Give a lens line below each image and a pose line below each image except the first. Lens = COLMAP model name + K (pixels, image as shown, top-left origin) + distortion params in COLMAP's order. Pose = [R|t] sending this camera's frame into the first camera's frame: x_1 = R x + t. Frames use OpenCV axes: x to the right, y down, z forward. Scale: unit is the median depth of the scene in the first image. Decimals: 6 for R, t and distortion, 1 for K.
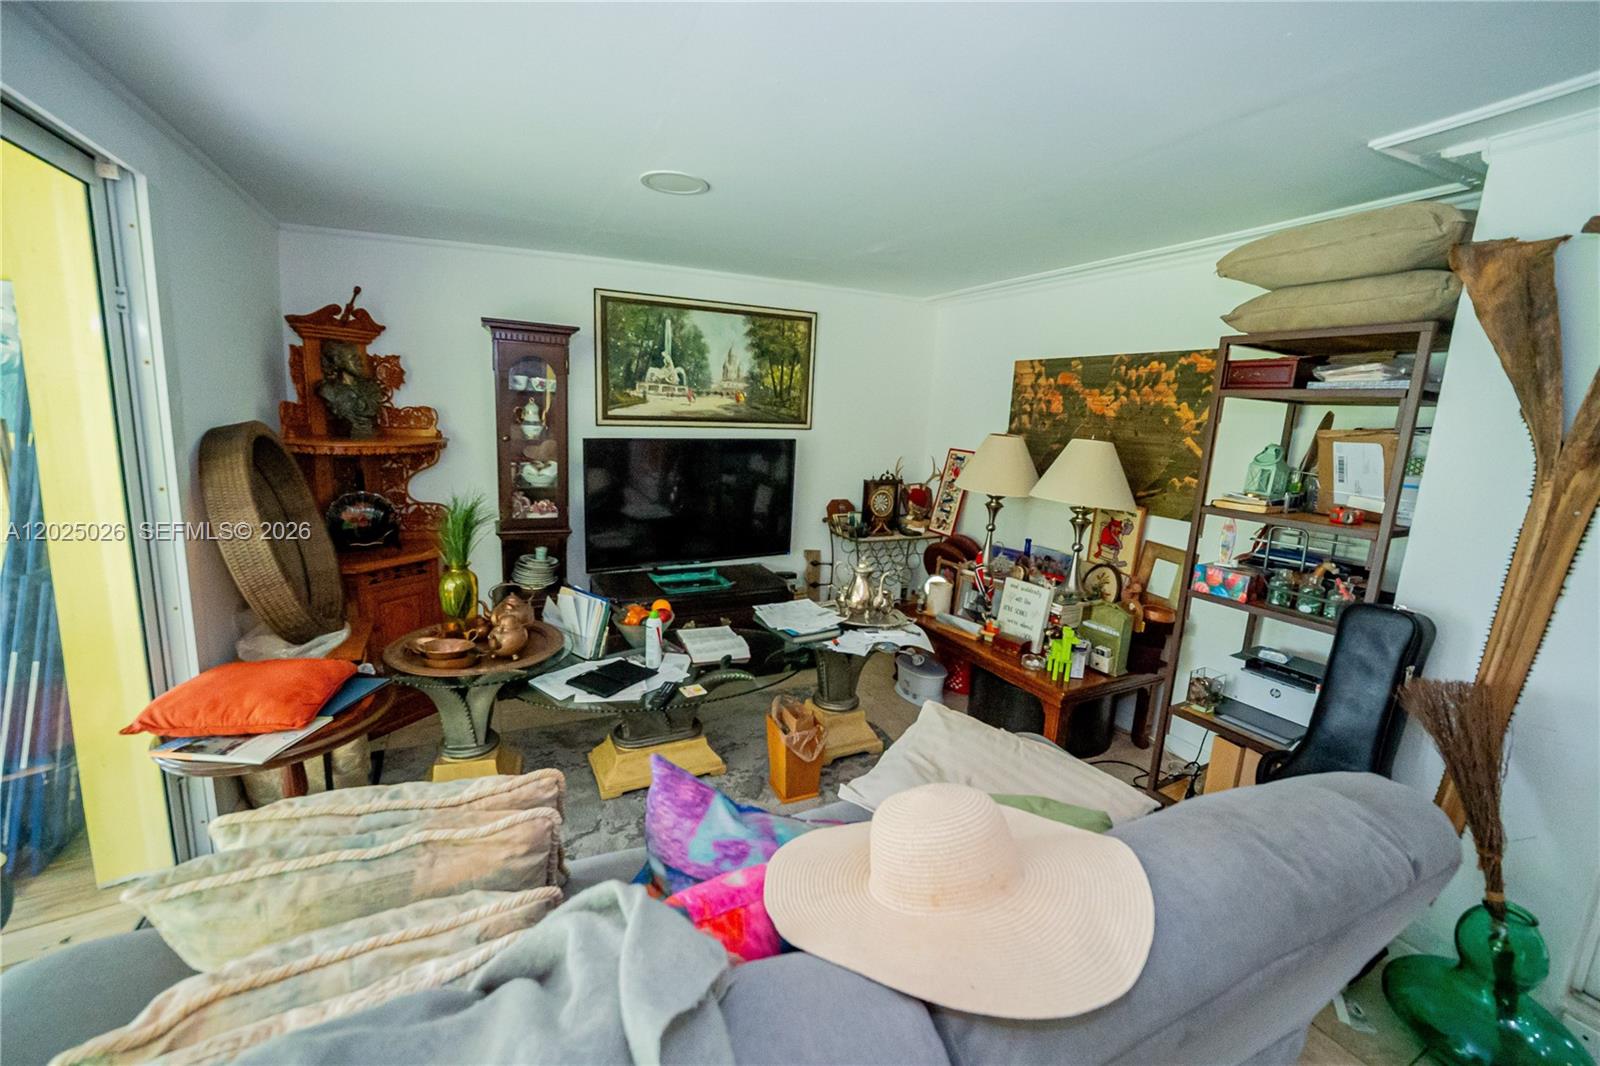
lens RADIAL K [[637.2, 0, 797.6], [0, 637.2, 530.3], [0, 0, 1]] dist [-0.018772, 0.002886]
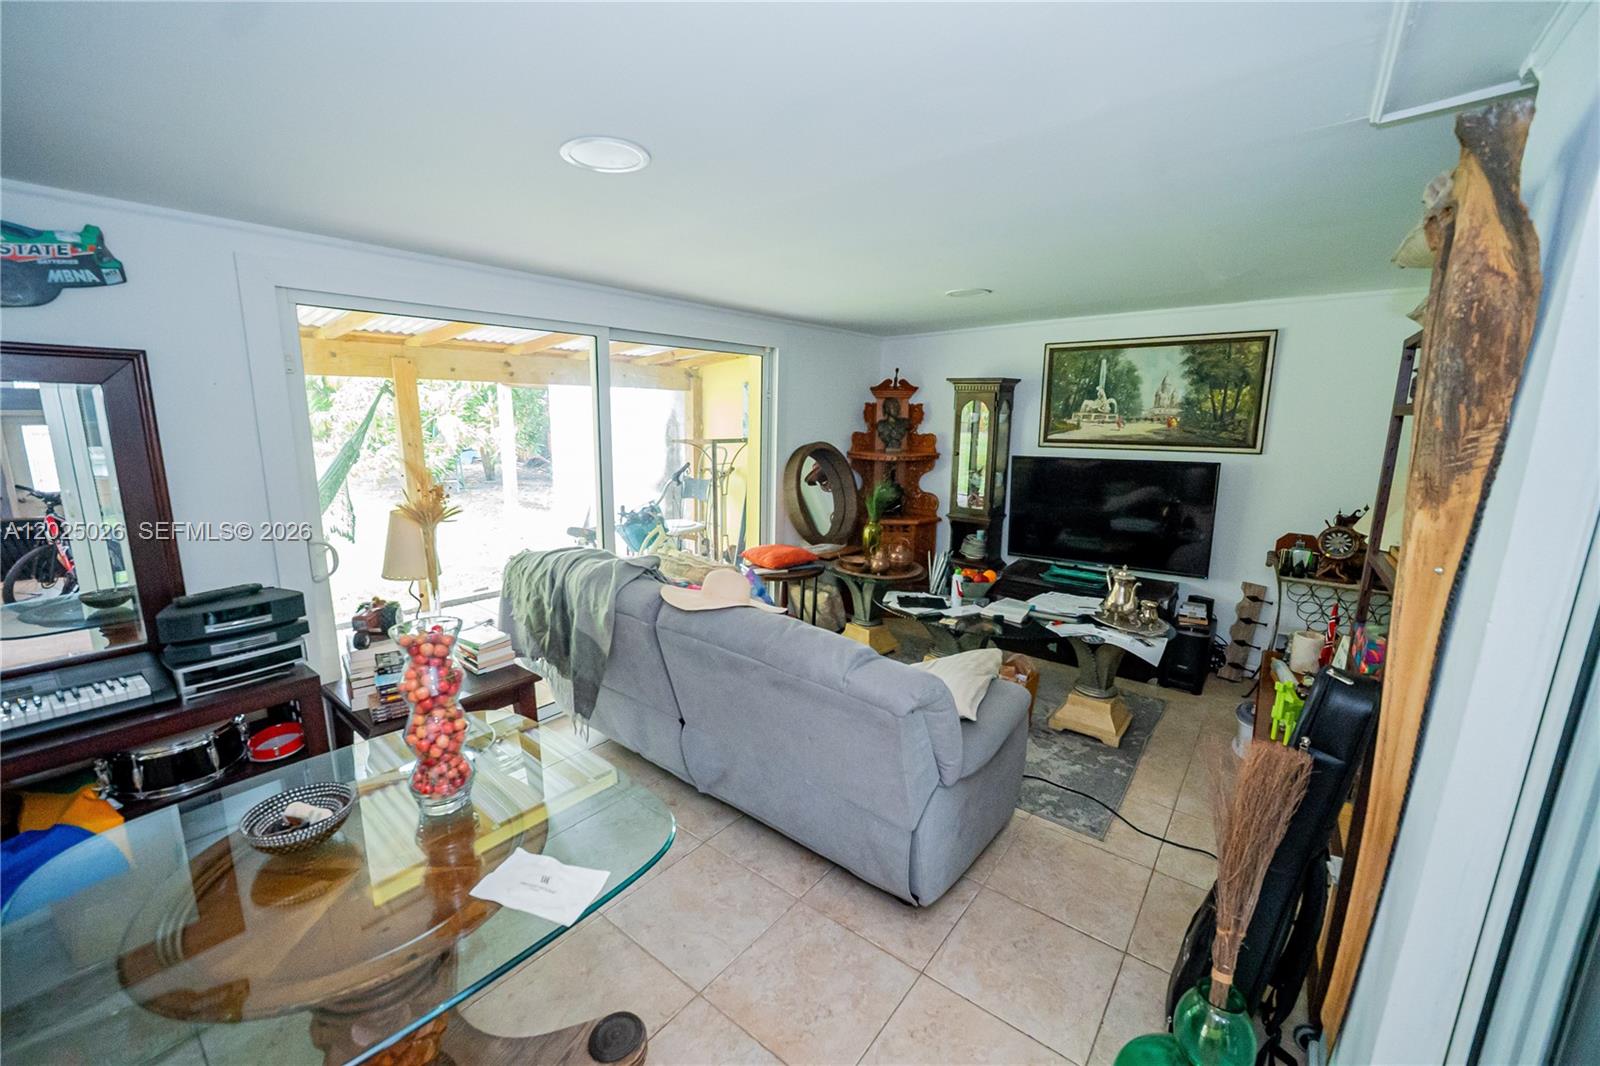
lens RADIAL K [[637.2, 0, 797.6], [0, 637.2, 530.3], [0, 0, 1]] dist [-0.018772, 0.002886]
pose [[0.424356, 0.125926, -0.896696, 0.652859], [-0.156988, 0.985518, 0.064106, -0.000589], [0.891783, 0.113567, 0.437979, -0.000524]]
